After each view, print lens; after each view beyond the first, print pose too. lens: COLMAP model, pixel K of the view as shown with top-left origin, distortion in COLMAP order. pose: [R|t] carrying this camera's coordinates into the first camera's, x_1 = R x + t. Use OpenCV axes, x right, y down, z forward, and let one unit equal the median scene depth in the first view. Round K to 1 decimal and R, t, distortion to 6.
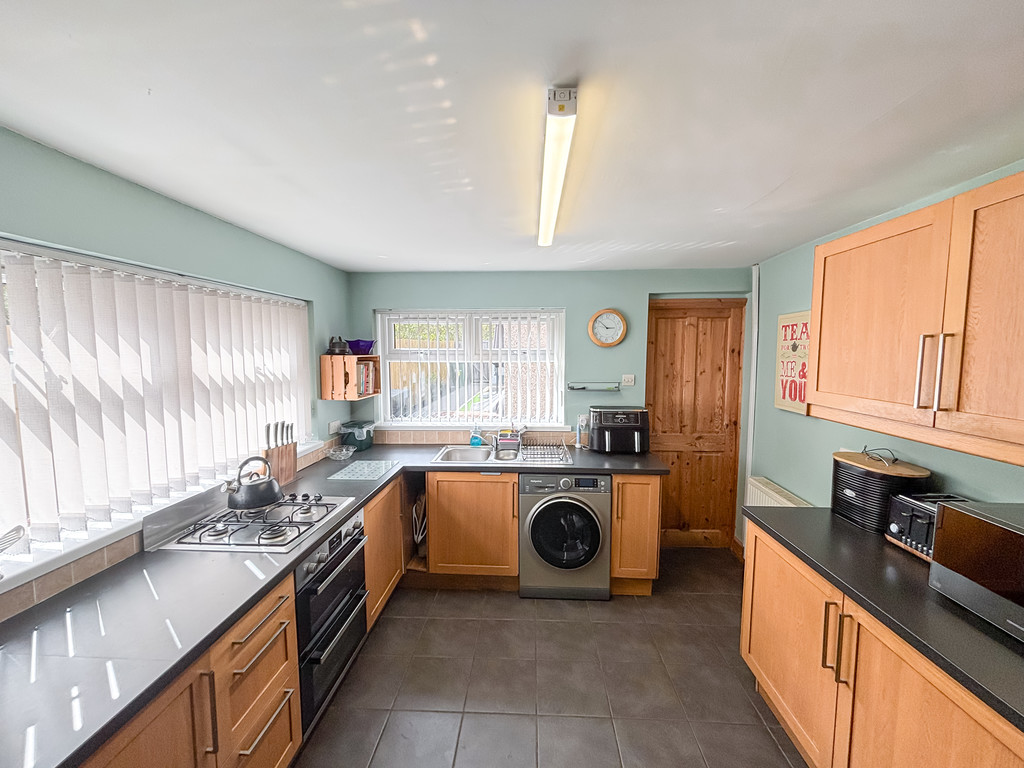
lens RADIAL K [[413.0, 0, 510.5], [0, 413.0, 383.3], [0, 0, 1]] dist [0.001539, -0.001759]
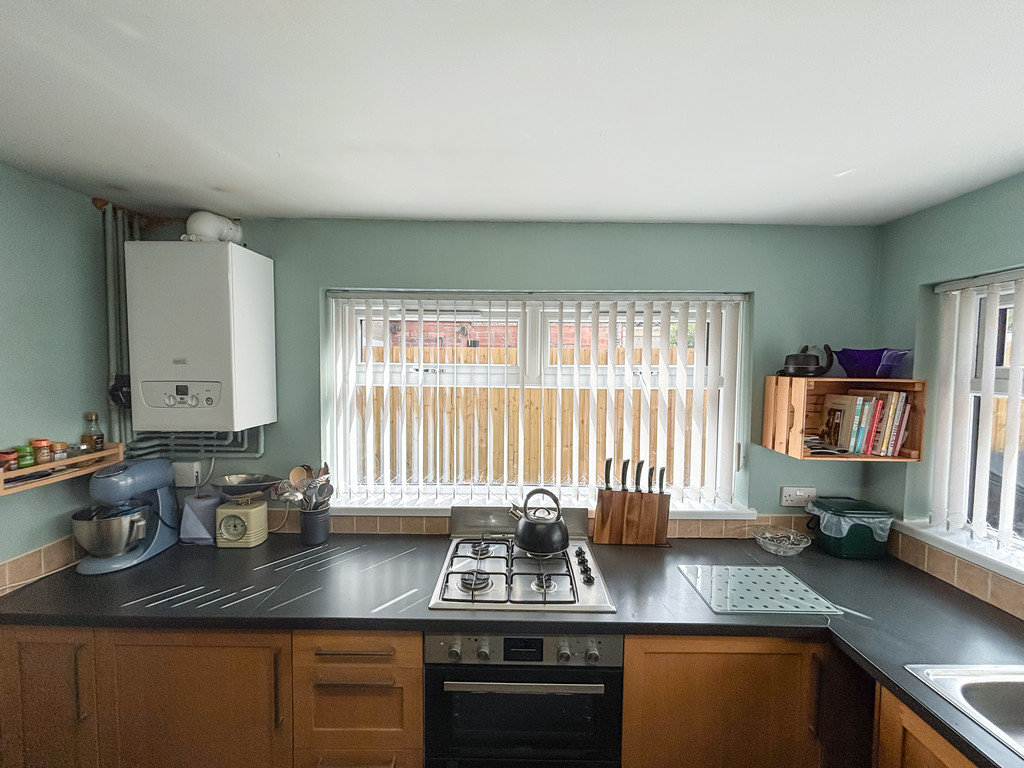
lens RADIAL K [[413.0, 0, 510.5], [0, 413.0, 383.6], [0, 0, 1]] dist [0.001539, -0.001759]
pose [[0.052842, 0.052069, -0.997244, 0.155097], [-0.088086, 0.994990, 0.047284, -0.053911], [0.994710, 0.085344, 0.057164, 0.605013]]
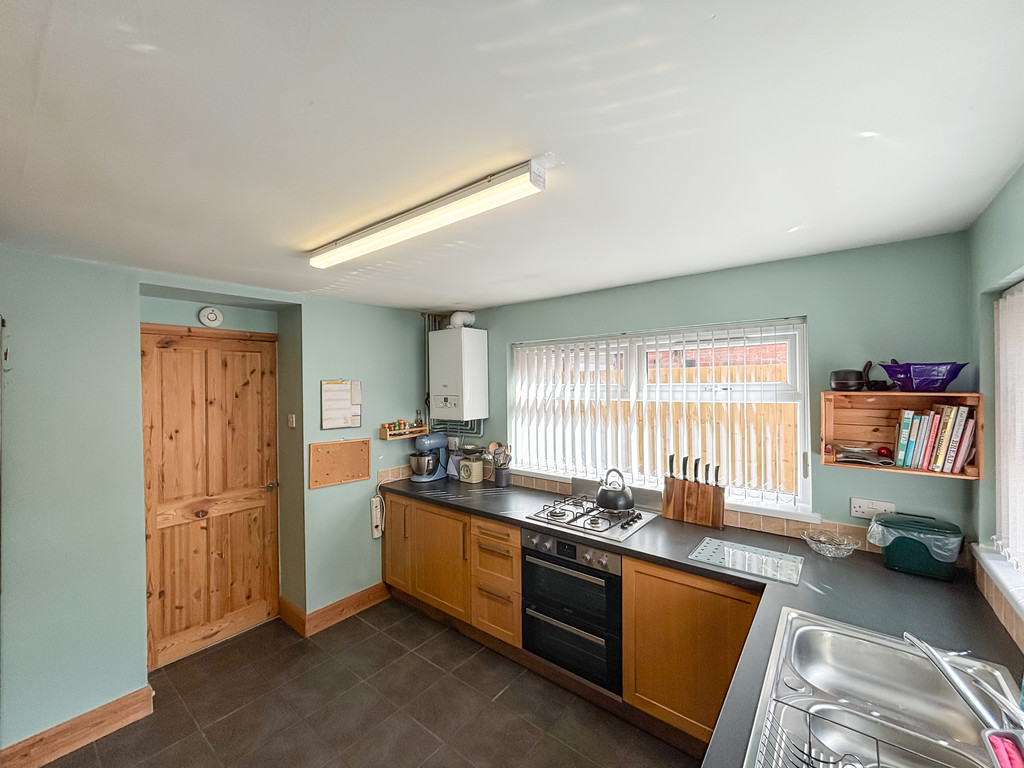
lens RADIAL K [[413.0, 0, 517.8], [0, 413.0, 382.9], [0, 0, 1]] dist [0.001539, -0.001759]
pose [[-0.575137, 0.008517, -0.818013, 0.410015], [-0.050941, 0.997632, 0.046204, -0.090519], [0.816470, 0.068244, -0.573341, 1.024183]]
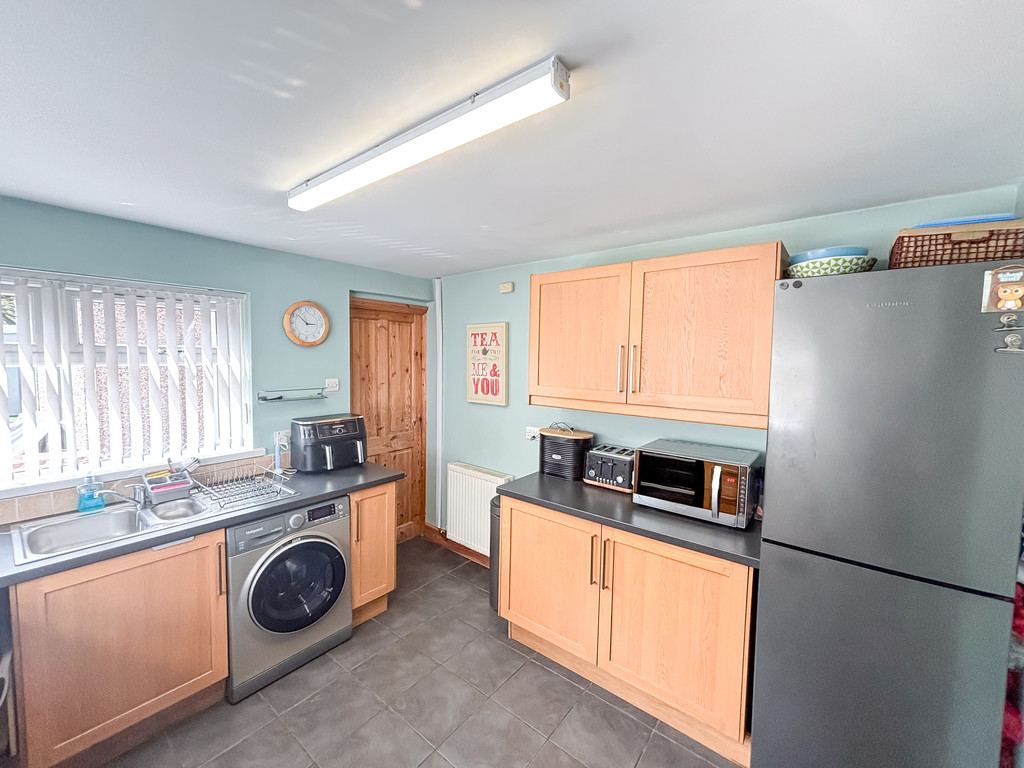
lens RADIAL K [[413.0, 0, 512.3], [0, 413.0, 383.8], [0, 0, 1]] dist [0.001539, -0.001759]
pose [[0.571634, -0.046022, 0.819217, -0.253595], [0.049297, 0.998548, 0.021698, -0.012143], [-0.819026, 0.027982, 0.573073, 0.206760]]
